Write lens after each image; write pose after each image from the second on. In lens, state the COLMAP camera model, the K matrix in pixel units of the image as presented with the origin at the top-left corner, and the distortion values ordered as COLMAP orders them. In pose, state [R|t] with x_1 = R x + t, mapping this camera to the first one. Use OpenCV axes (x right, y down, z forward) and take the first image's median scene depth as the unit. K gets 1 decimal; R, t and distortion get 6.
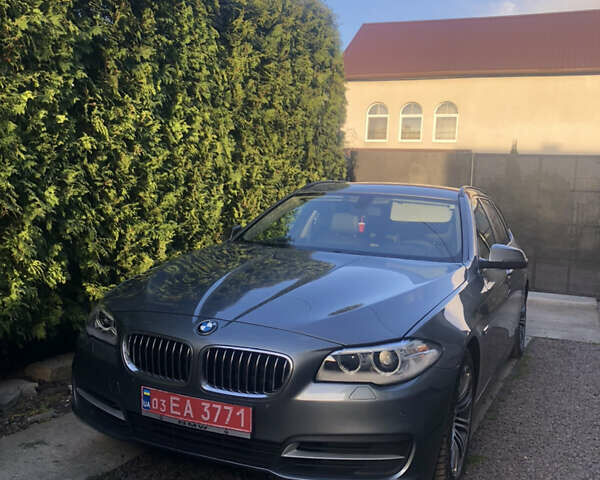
lens RADIAL K [[675.5, 0, 298.9], [0, 675.5, 239.5], [0, 0, 1]] dist [0.012476, 0.000000]
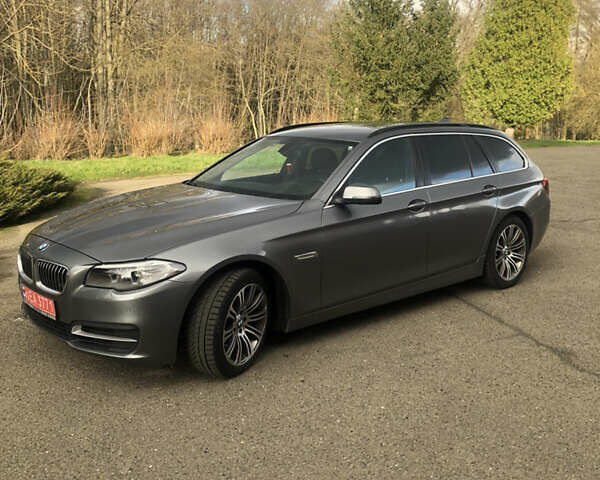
lens RADIAL K [[675.5, 0, 301.8], [0, 675.5, 239.4], [0, 0, 1]] dist [0.012476, 0.000000]
pose [[0.908434, 0.028276, -0.417071, 1.036982], [0.021450, 0.993243, 0.114058, -0.045583], [0.417478, -0.112560, 0.901689, -0.115266]]
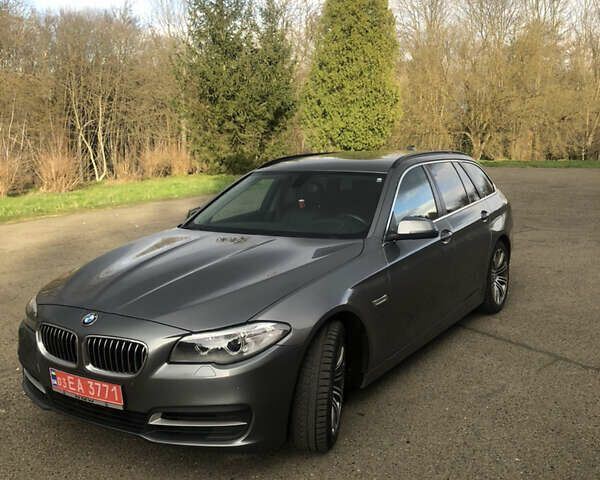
lens RADIAL K [[675.5, 0, 296.2], [0, 675.5, 242.9], [0, 0, 1]] dist [0.012476, 0.000000]
pose [[0.984518, -0.055302, -0.166332, 0.444432], [0.070481, 0.993731, 0.086782, -0.085681], [0.160490, -0.097162, 0.982244, -0.112143]]
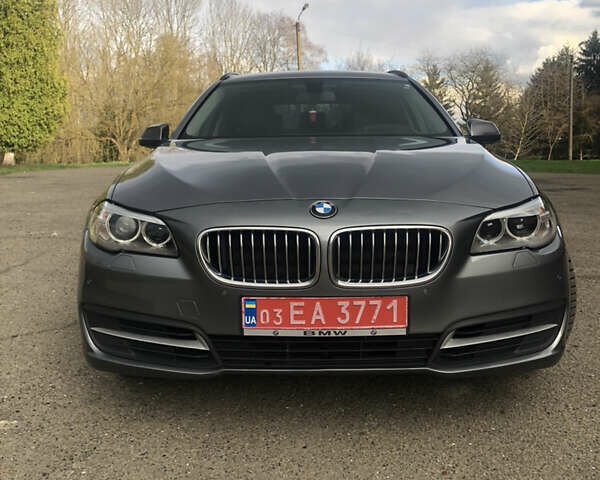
lens RADIAL K [[675.5, 0, 306.4], [0, 675.5, 234.5], [0, 0, 1]] dist [0.012476, 0.000000]
pose [[0.916421, -0.115471, 0.383197, -0.470176], [0.084116, 0.991659, 0.097657, 0.084459], [-0.391277, -0.057261, 0.918490, 0.302120]]
